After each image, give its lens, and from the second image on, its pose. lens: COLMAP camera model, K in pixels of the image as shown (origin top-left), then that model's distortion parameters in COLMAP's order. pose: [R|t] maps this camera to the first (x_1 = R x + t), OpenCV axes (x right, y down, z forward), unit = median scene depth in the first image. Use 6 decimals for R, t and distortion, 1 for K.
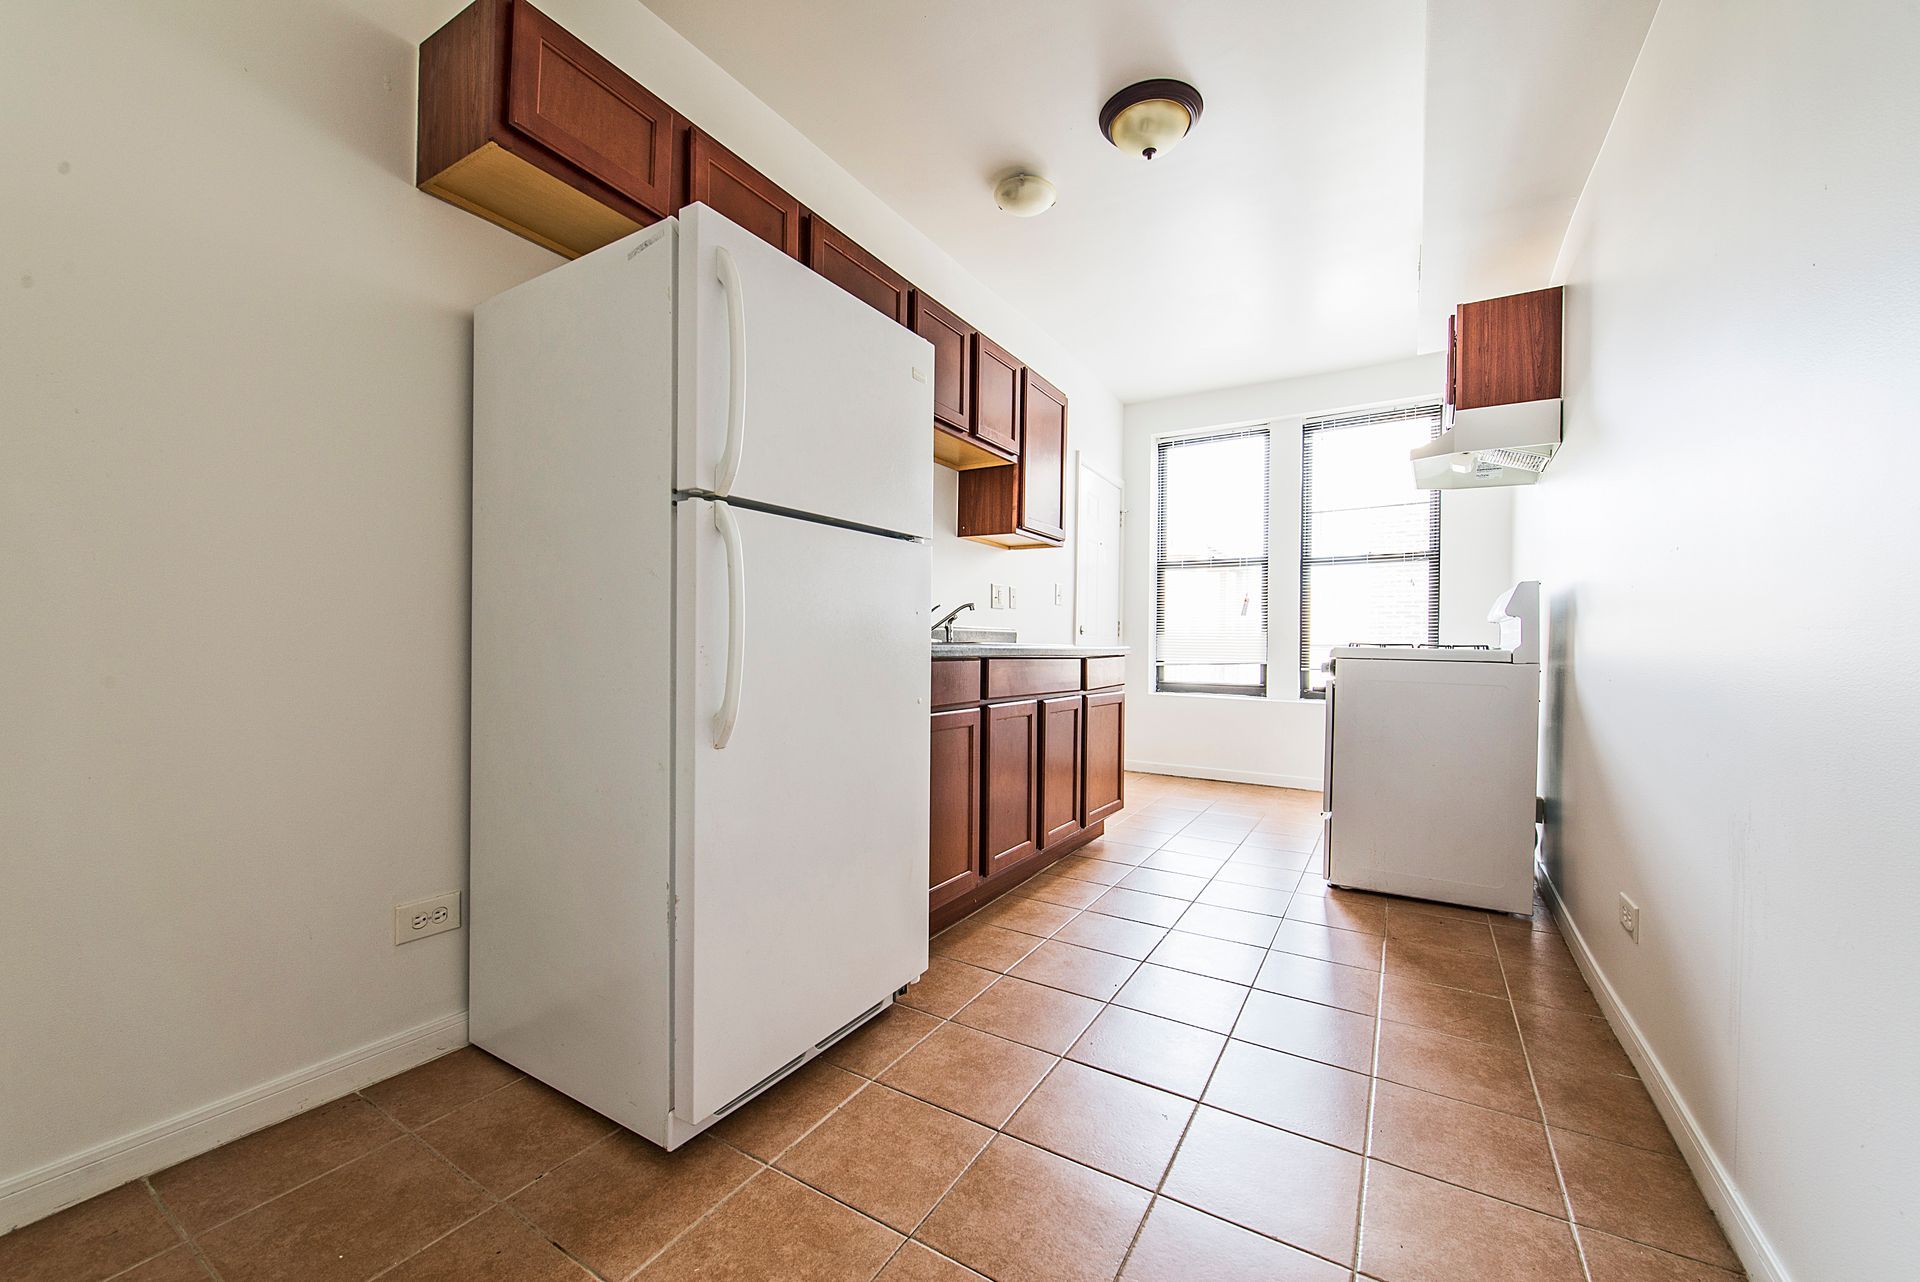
lens RADIAL K [[754.9, 0, 955.7], [0, 754.9, 645.9], [0, 0, 1]] dist [0.000524, -0.004445]
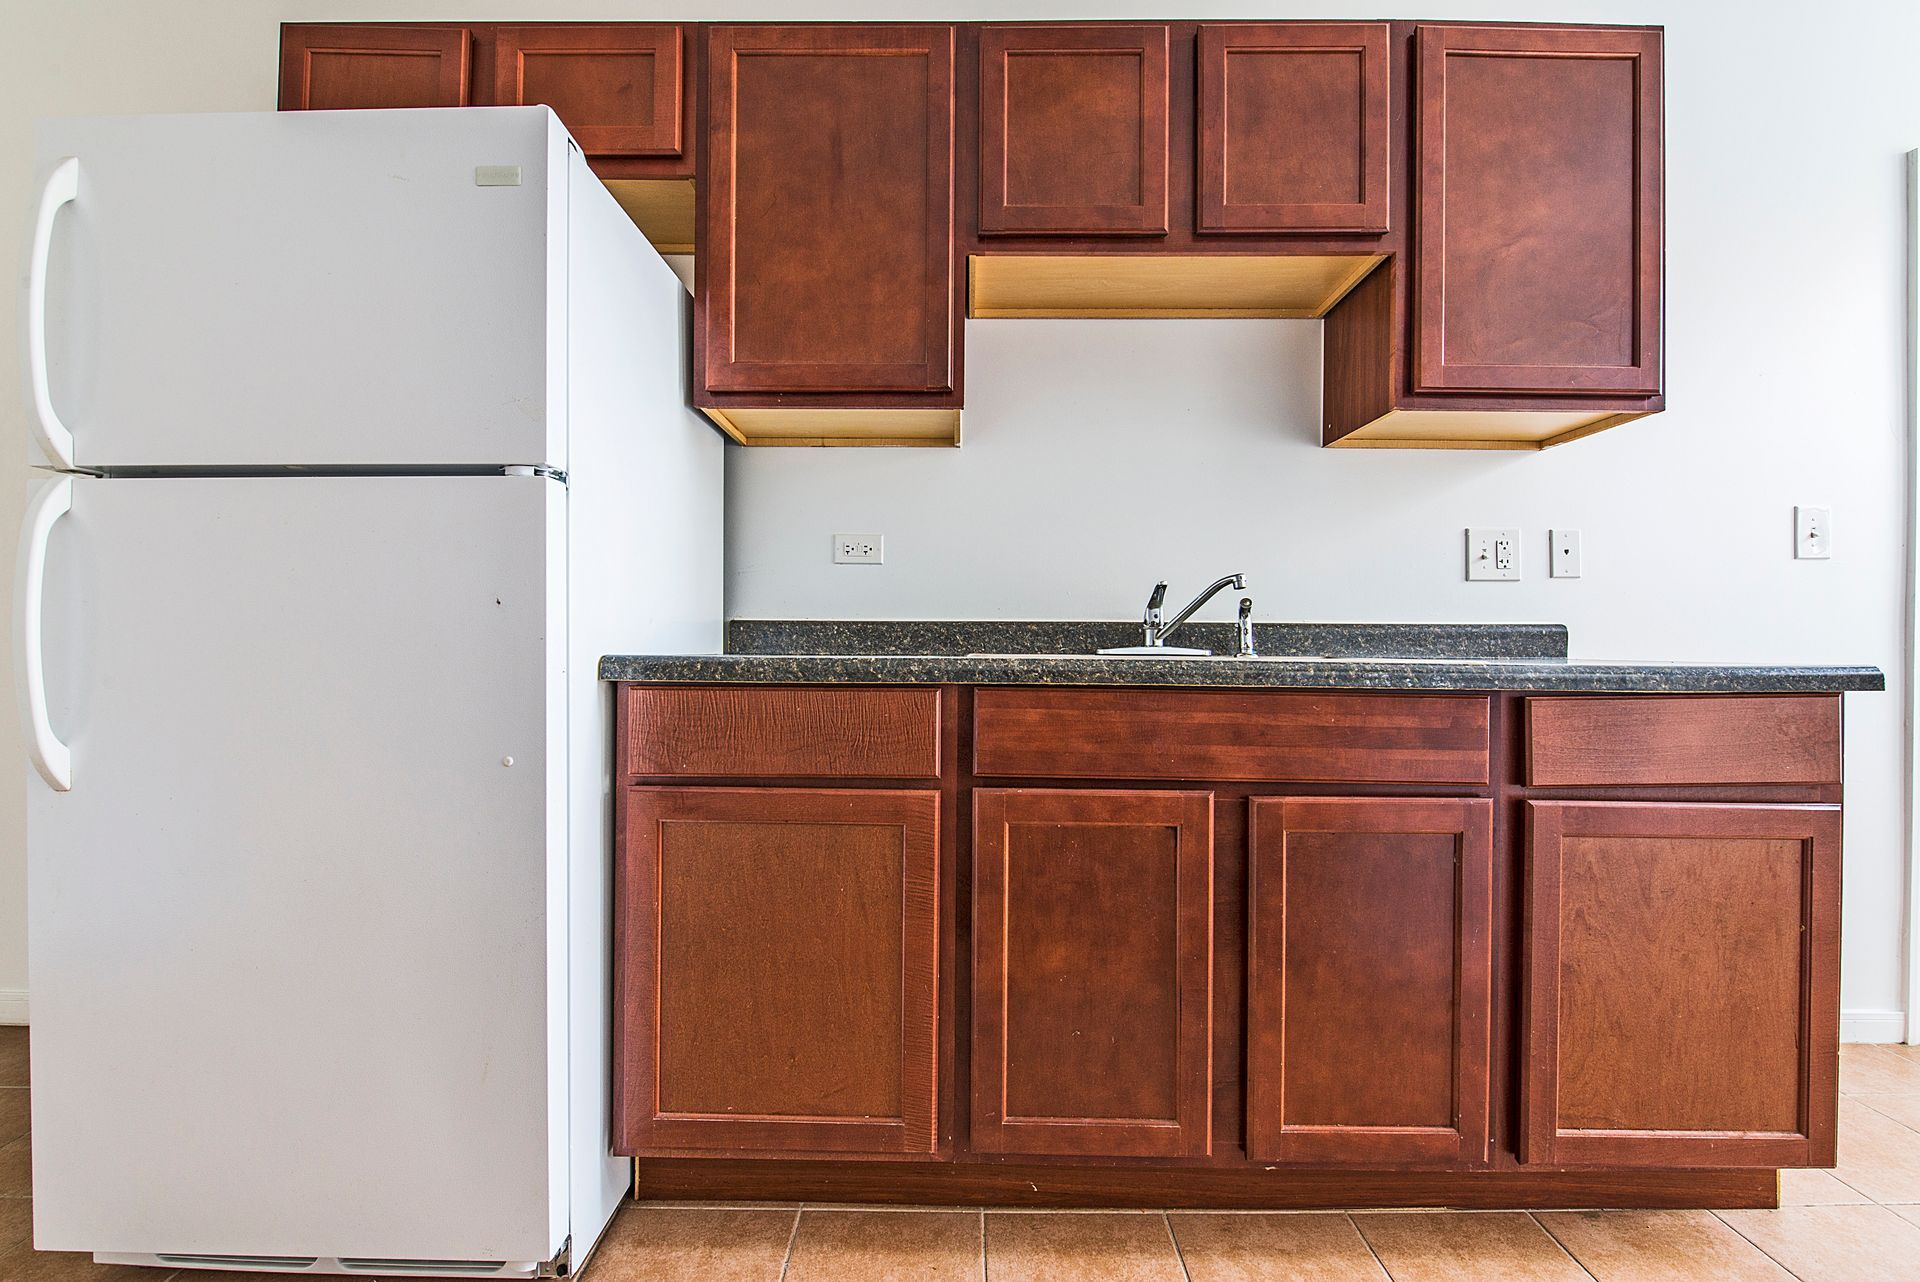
lens RADIAL K [[754.9, 0, 955.7], [0, 754.9, 645.9], [0, 0, 1]] dist [0.000524, -0.004445]
pose [[0.513215, -0.008614, -0.858217, 0.325899], [-0.003875, 0.999916, -0.012353, -0.002664], [0.858251, 0.009666, 0.513139, 0.549296]]
